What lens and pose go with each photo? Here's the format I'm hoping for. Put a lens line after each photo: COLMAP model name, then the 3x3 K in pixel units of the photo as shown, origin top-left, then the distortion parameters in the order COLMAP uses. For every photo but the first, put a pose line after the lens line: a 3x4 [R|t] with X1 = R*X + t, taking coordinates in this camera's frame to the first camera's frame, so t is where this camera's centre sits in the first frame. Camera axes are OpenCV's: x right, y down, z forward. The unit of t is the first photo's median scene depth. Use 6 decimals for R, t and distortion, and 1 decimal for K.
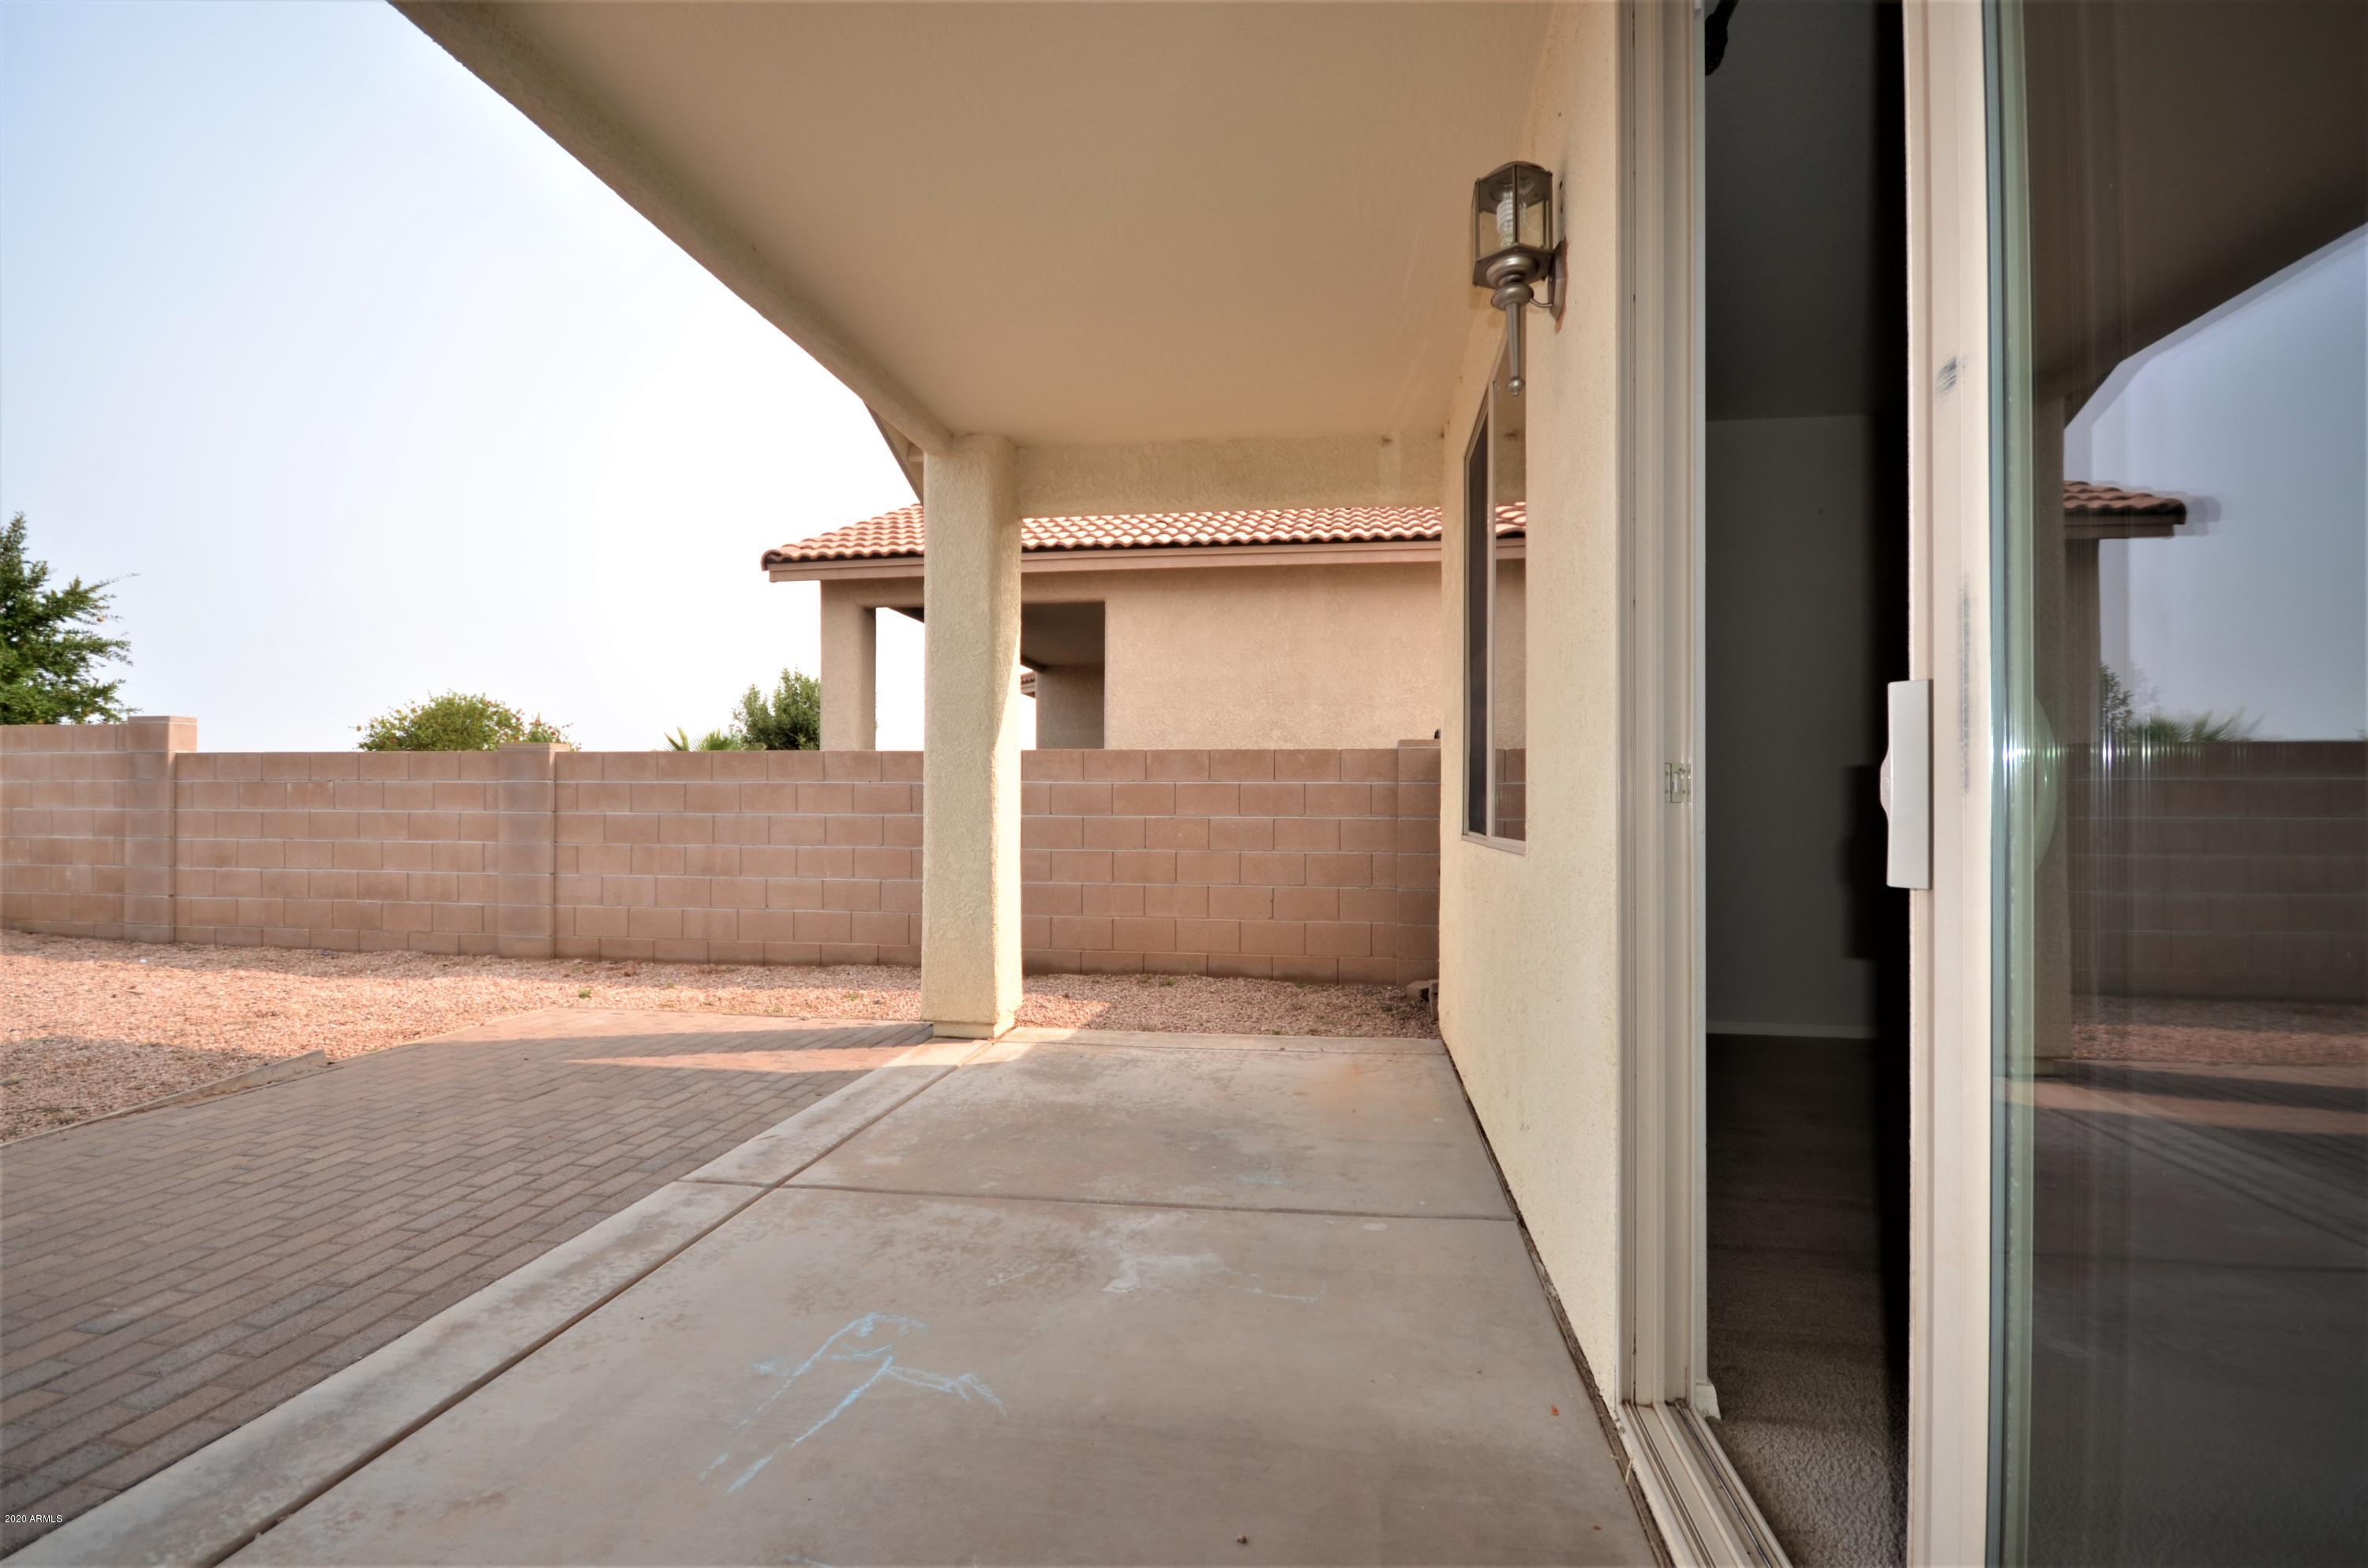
lens RADIAL K [[1048.8, 0, 1184.1], [0, 1048.8, 807.4], [0, 0, 1]] dist [-0.004708, 0.000005]
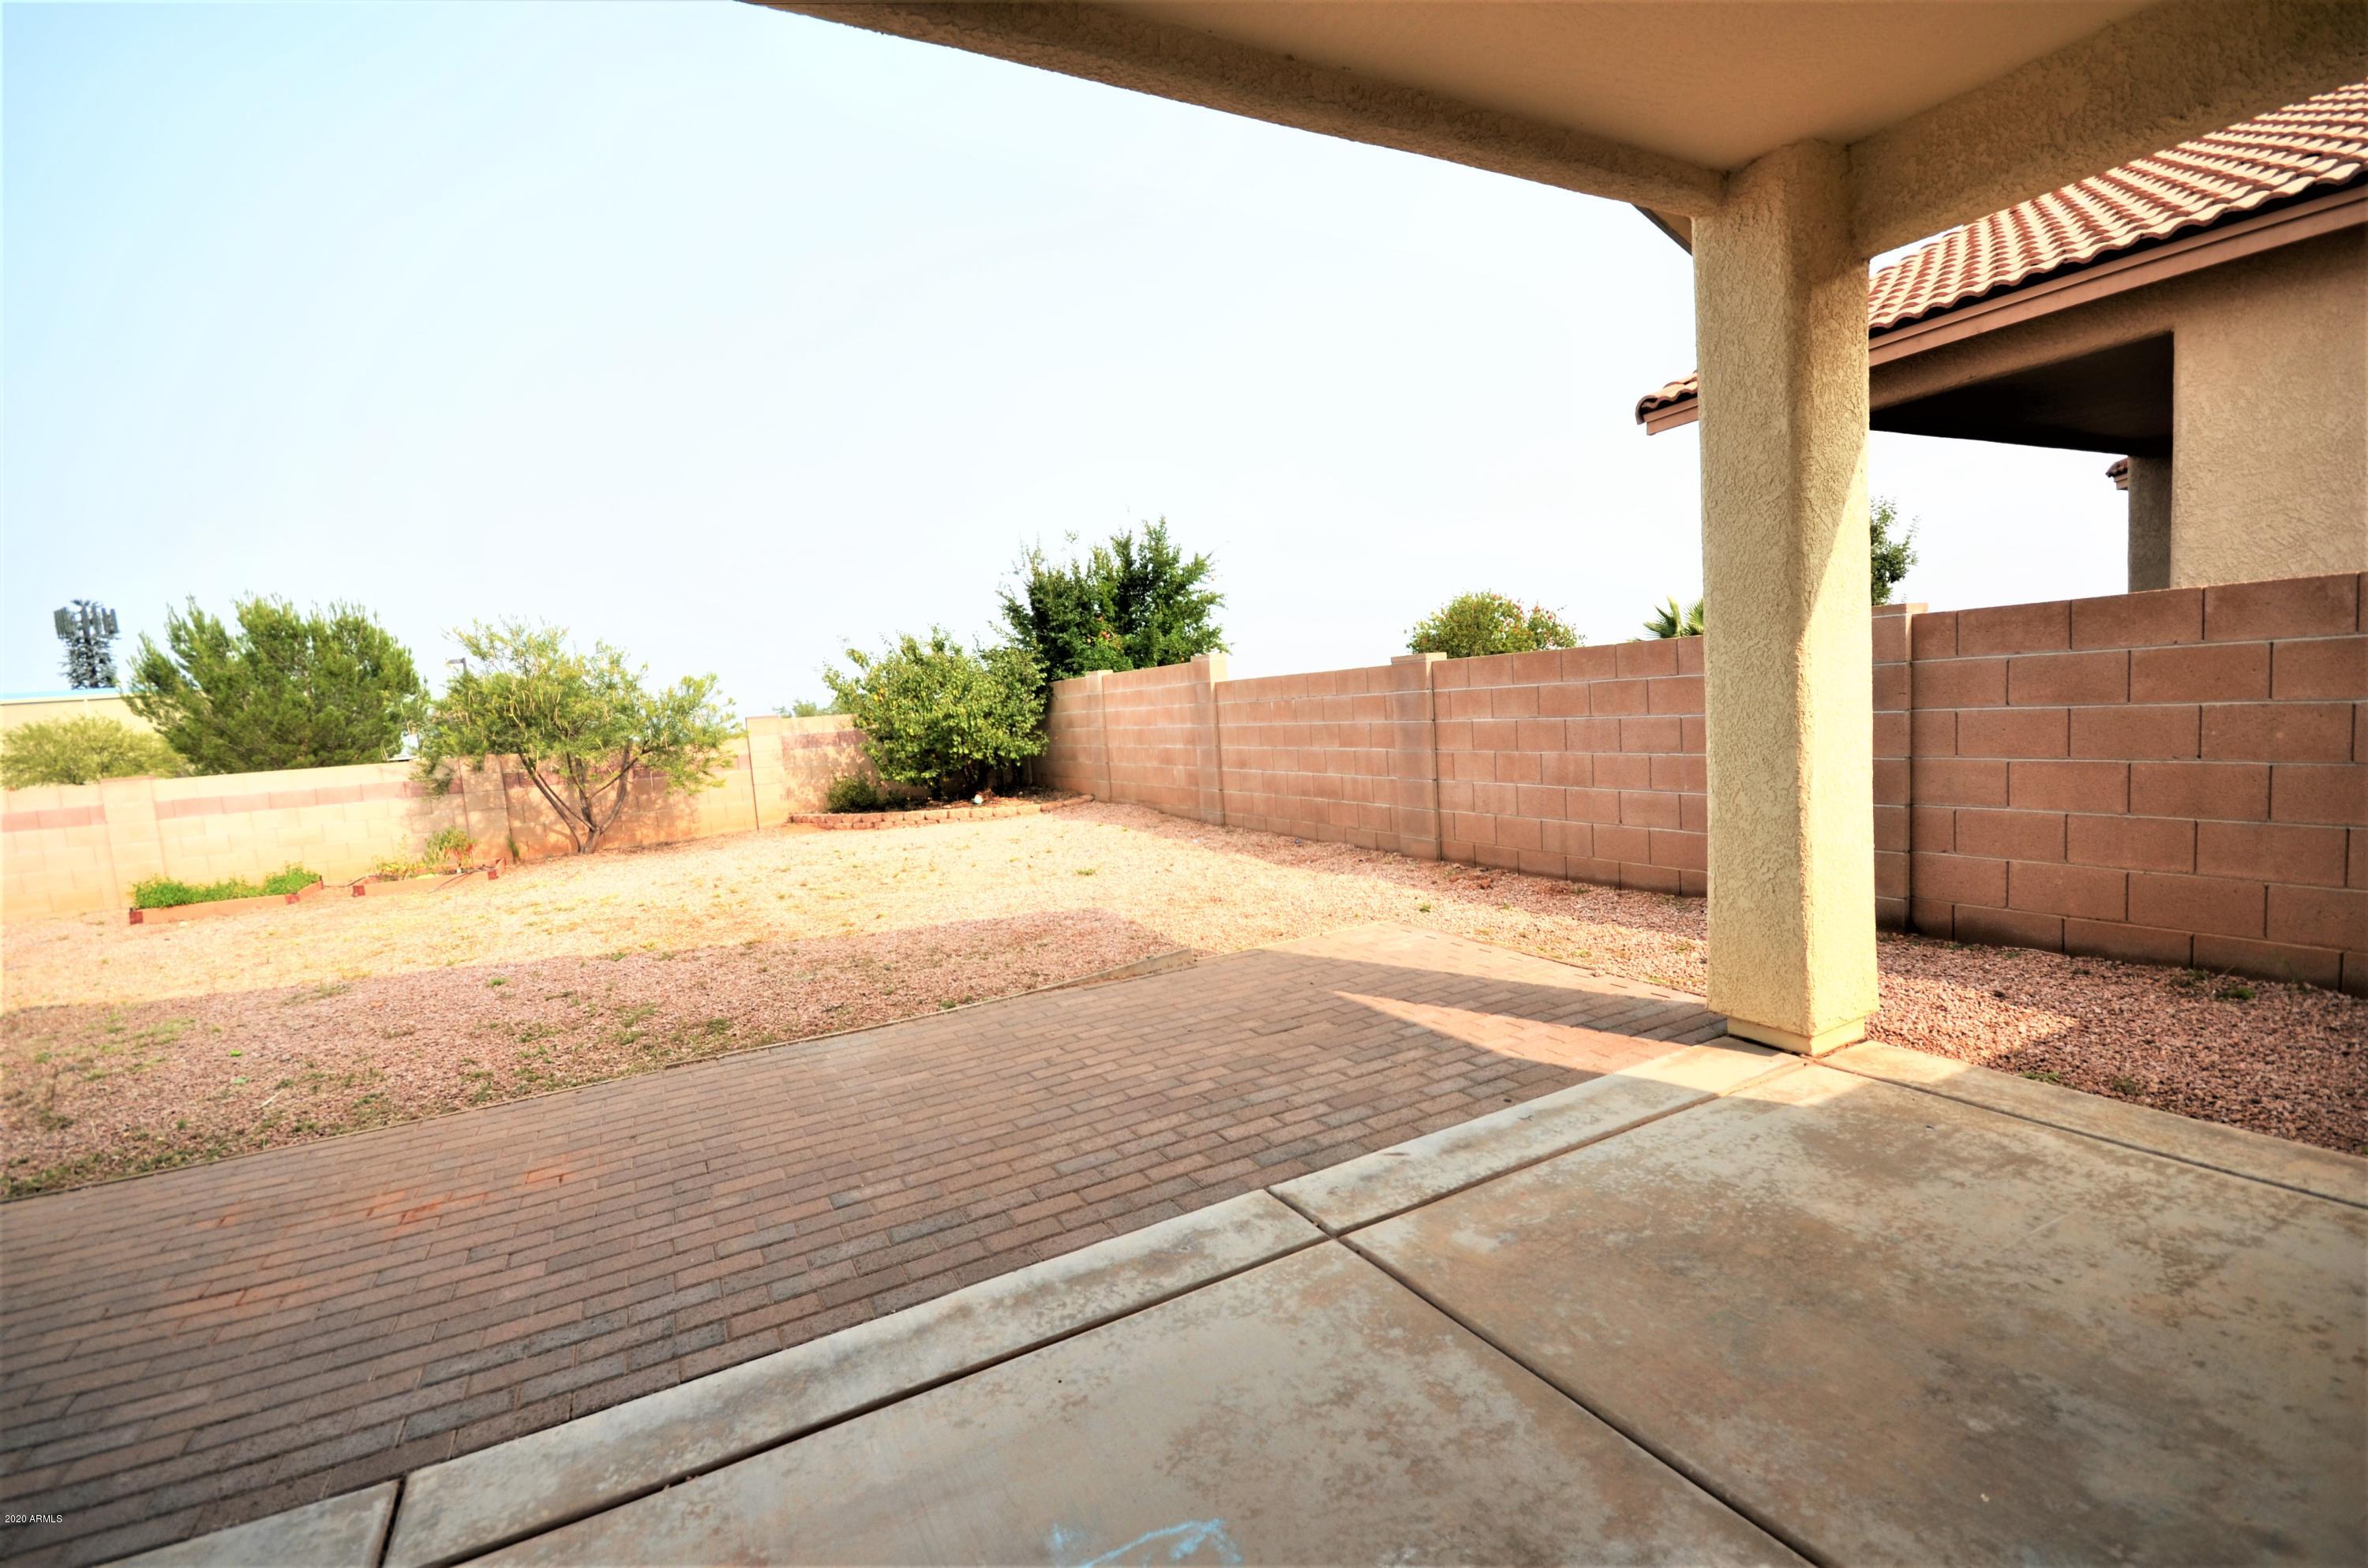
lens RADIAL K [[1048.8, 0, 1184.1], [0, 1048.8, 807.4], [0, 0, 1]] dist [-0.004708, 0.000005]
pose [[0.599812, 0.032962, -0.799462, 0.117897], [0.073177, 0.992704, 0.095832, -0.040472], [0.796788, -0.115983, 0.593023, 0.269437]]
